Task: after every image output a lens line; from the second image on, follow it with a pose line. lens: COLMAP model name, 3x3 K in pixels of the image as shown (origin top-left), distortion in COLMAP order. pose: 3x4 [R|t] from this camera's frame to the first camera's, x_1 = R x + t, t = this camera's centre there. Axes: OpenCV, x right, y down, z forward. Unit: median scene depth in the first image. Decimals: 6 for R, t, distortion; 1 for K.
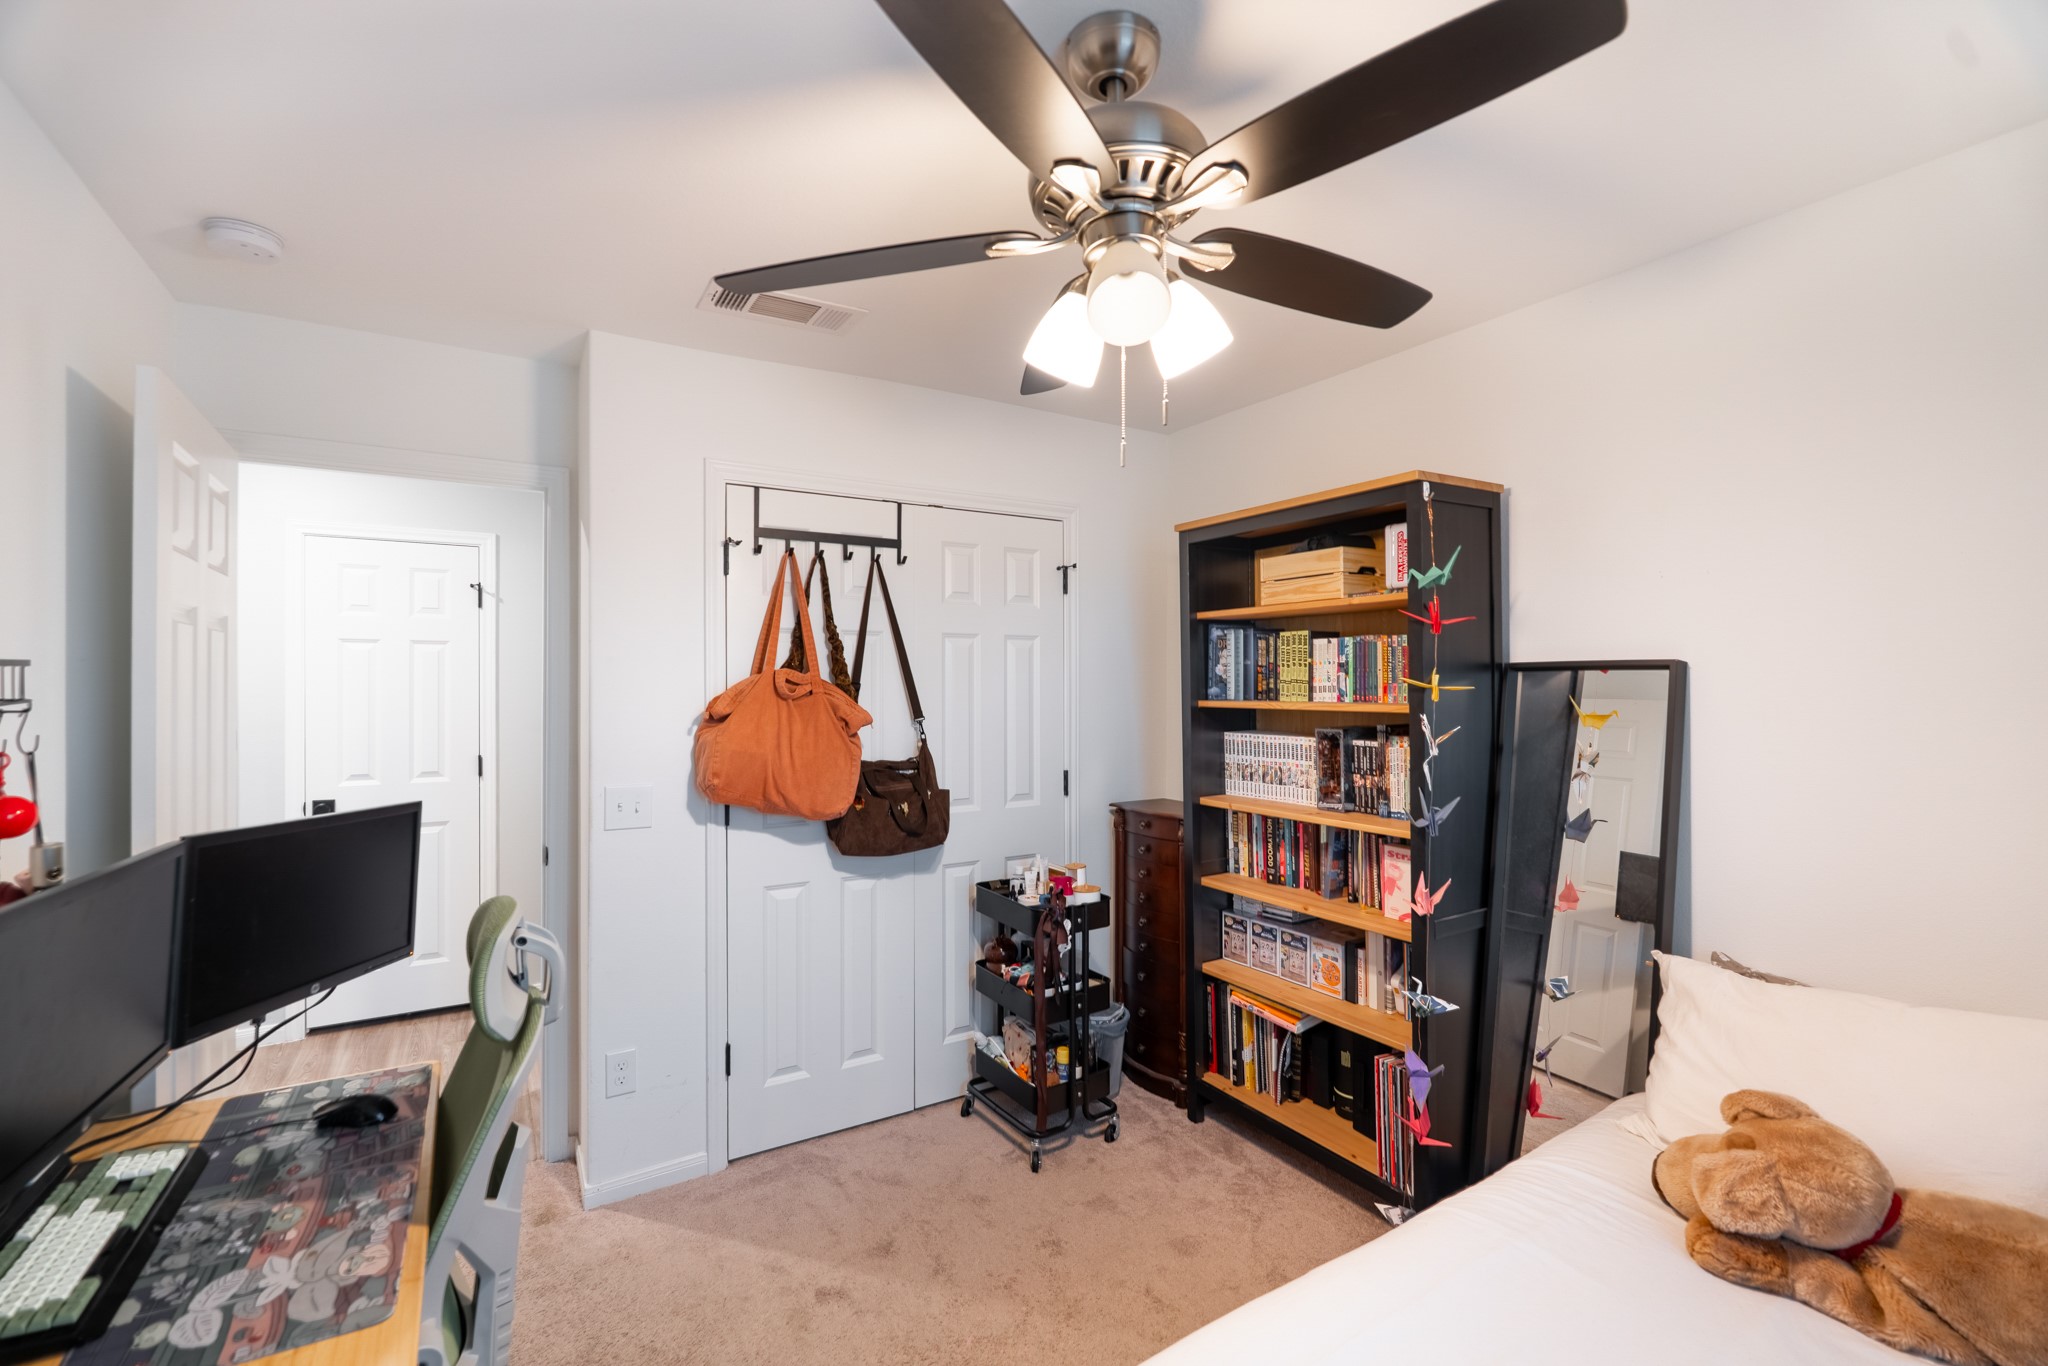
lens RADIAL K [[920.8, 0, 1025.4], [0, 920.8, 685.8], [0, 0, 1]] dist [0.000651, -0.000131]
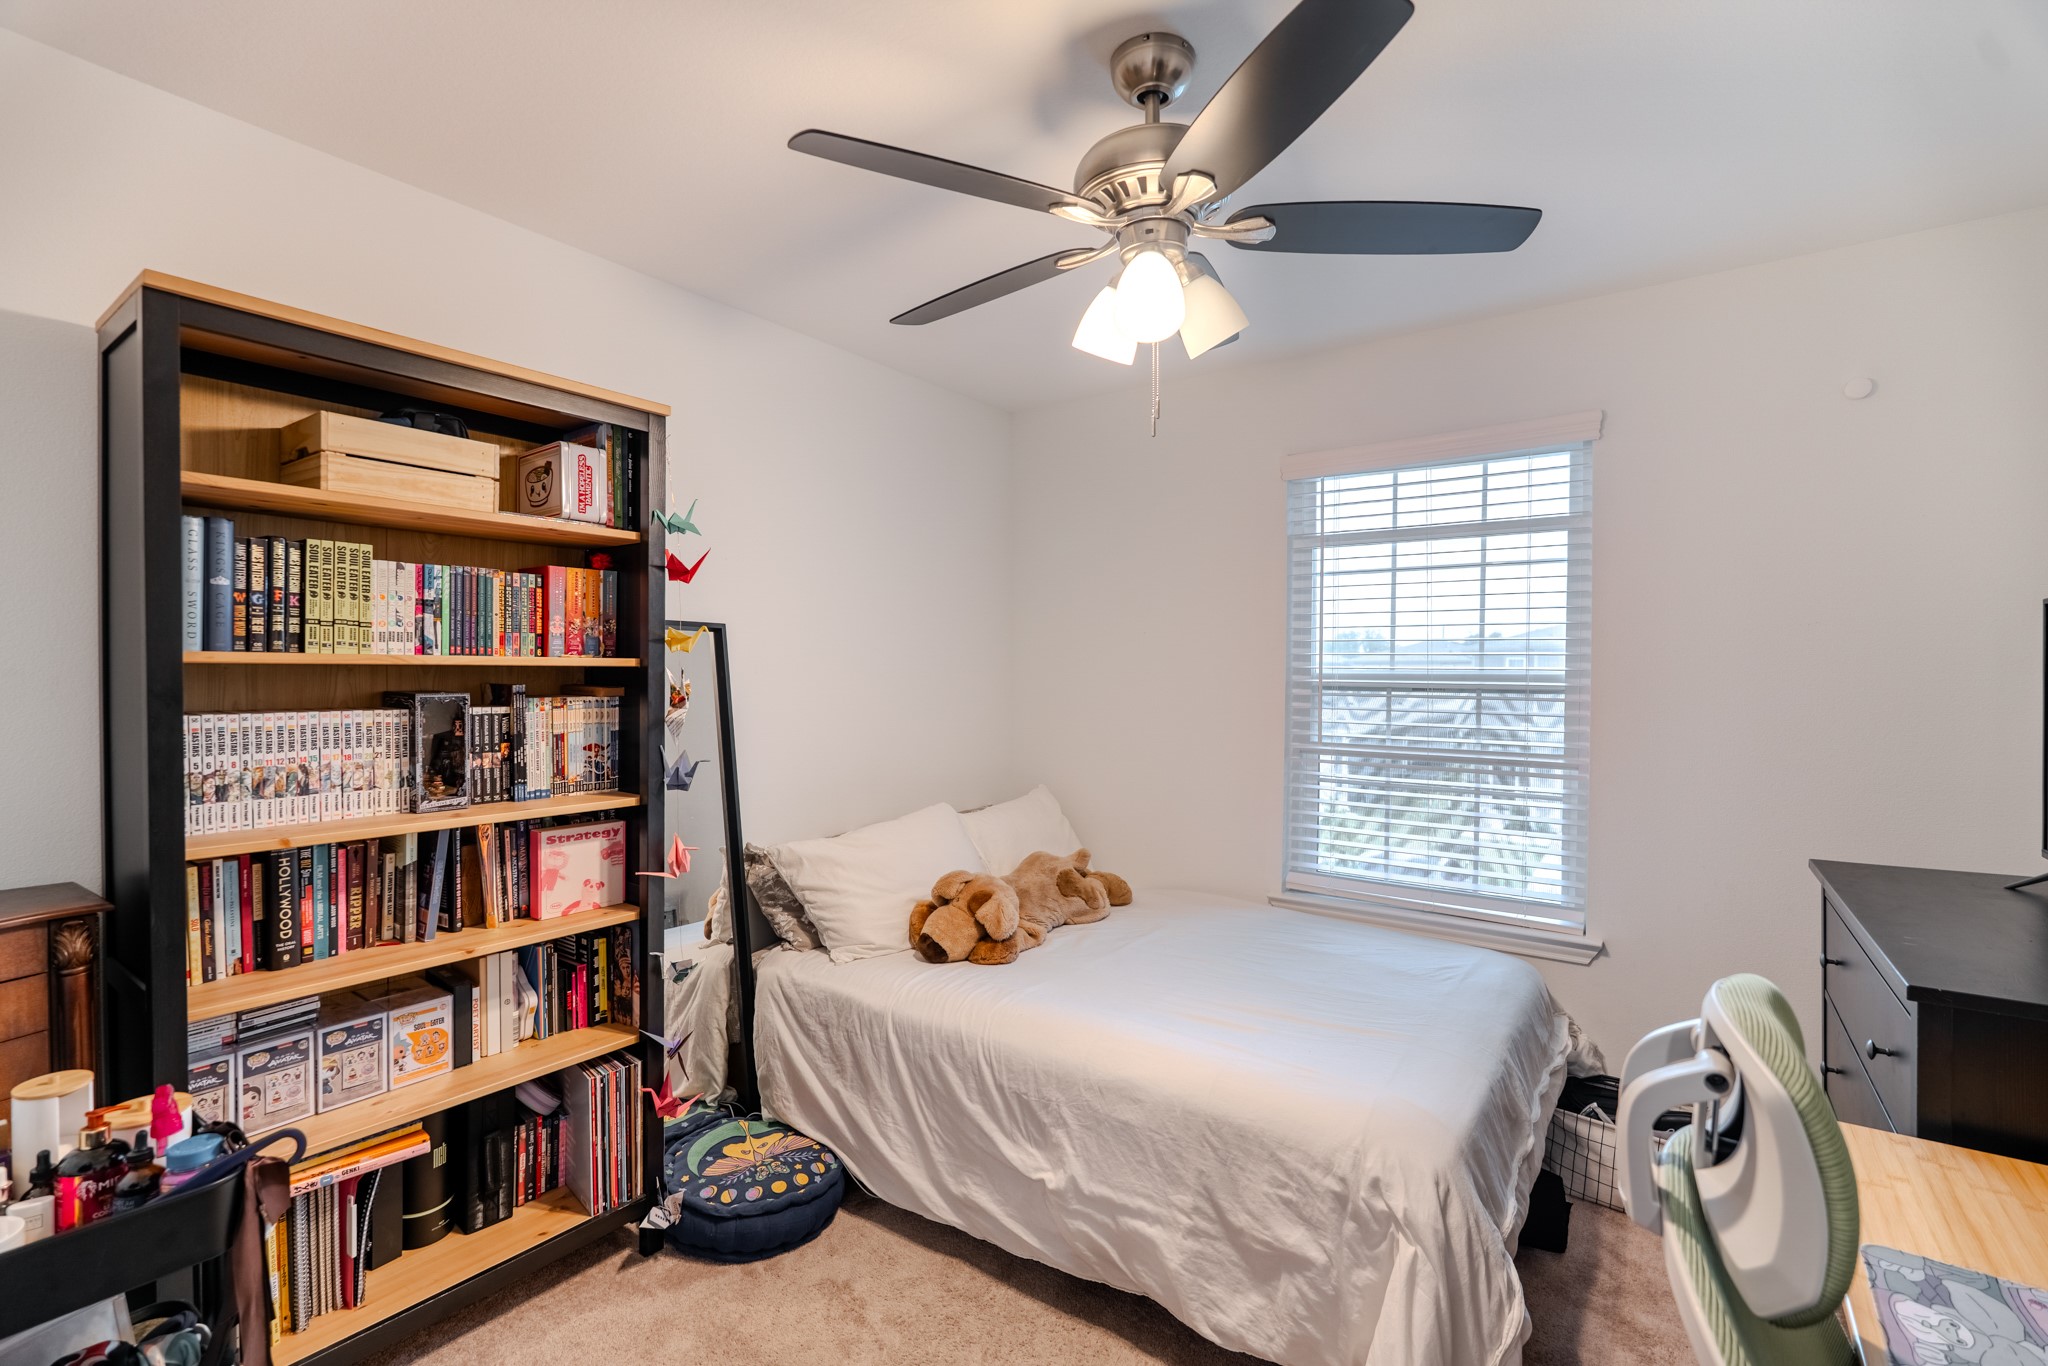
lens RADIAL K [[920.8, 0, 1021.6], [0, 920.8, 674.0], [0, 0, 1]] dist [0.000651, -0.000131]
pose [[-0.392205, 0.000267, 0.919878, -0.483013], [0.001591, 0.999999, 0.000388, 0.031990], [-0.919876, 0.001616, -0.392205, 0.859439]]
